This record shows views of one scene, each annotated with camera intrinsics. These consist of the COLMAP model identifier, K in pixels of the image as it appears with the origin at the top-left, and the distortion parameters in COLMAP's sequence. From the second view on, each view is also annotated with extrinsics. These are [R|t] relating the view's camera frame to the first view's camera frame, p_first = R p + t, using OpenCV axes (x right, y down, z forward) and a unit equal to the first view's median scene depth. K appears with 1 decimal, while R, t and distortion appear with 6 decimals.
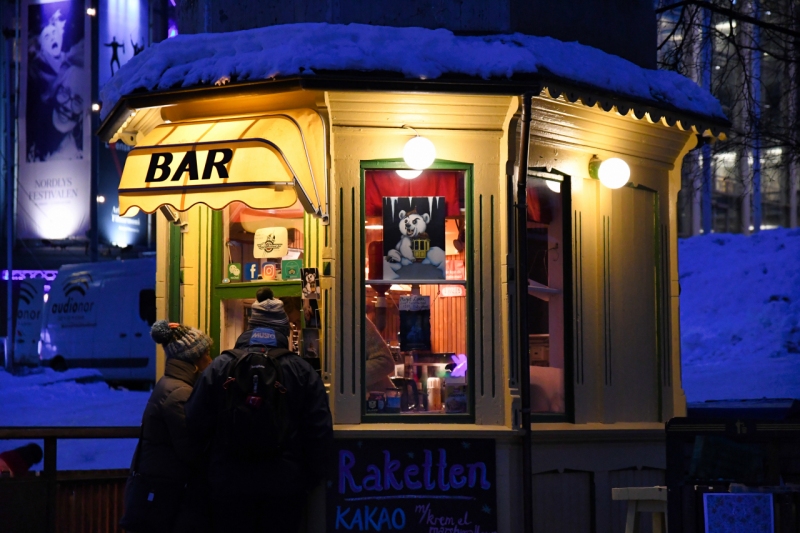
lens RADIAL K [[2164.6, 0, 400.0], [0, 2164.6, 266.5], [0, 0, 1]] dist [0.463870, -0.577126]
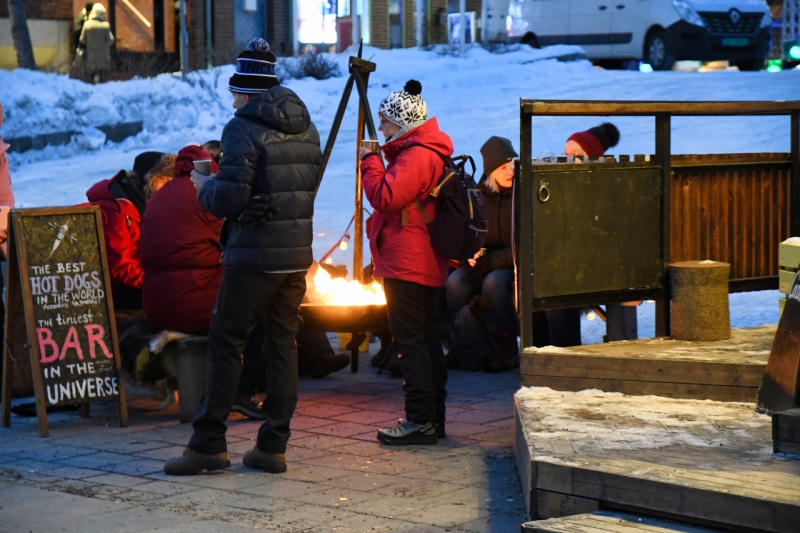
lens RADIAL K [[2305.8, 0, 400.0], [0, 2305.8, 266.5], [0, 0, 1]] dist [0.498352, 0.304705]
pose [[0.981633, 0.010278, -0.190502, -0.108716], [0.016264, 0.990405, 0.137238, 0.017647], [0.190084, -0.137815, 0.972047, 0.173249]]
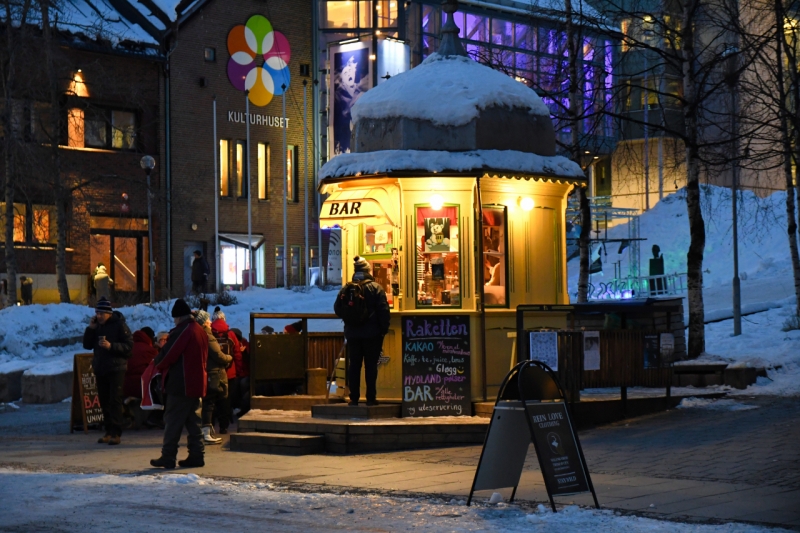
lens RADIAL K [[1678.9, 0, 400.0], [0, 1678.9, 266.5], [0, 0, 1]] dist [0.219078, 0.082307]
pose [[0.989379, -0.014721, -0.144613, 0.240007], [0.020040, 0.999173, 0.035392, -0.045195], [0.143972, -0.037914, 0.988855, -0.898709]]
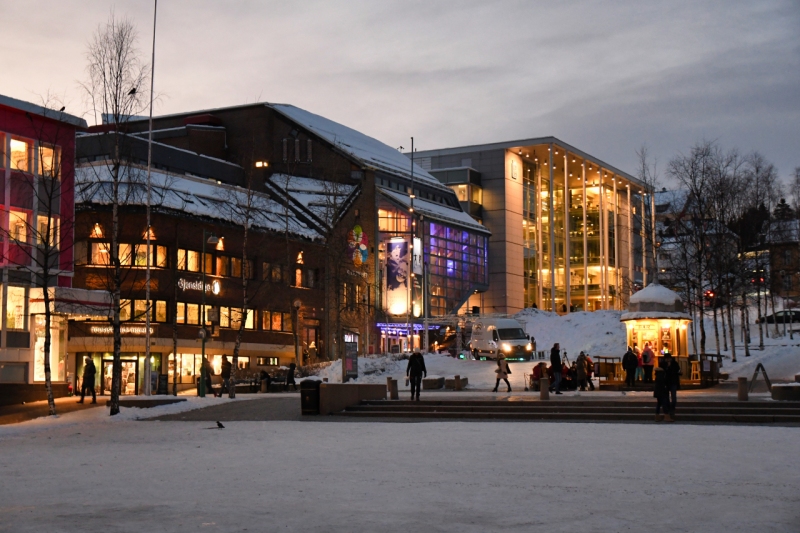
lens RADIAL K [[1187.8, 0, 400.0], [0, 1187.8, 266.5], [0, 0, 1]] dist [0.001812, 0.005908]
pose [[0.995831, 0.007344, 0.090924, -1.549945], [-0.004499, 0.999495, -0.031460, -0.137060], [-0.091109, 0.030920, 0.995361, -3.846621]]
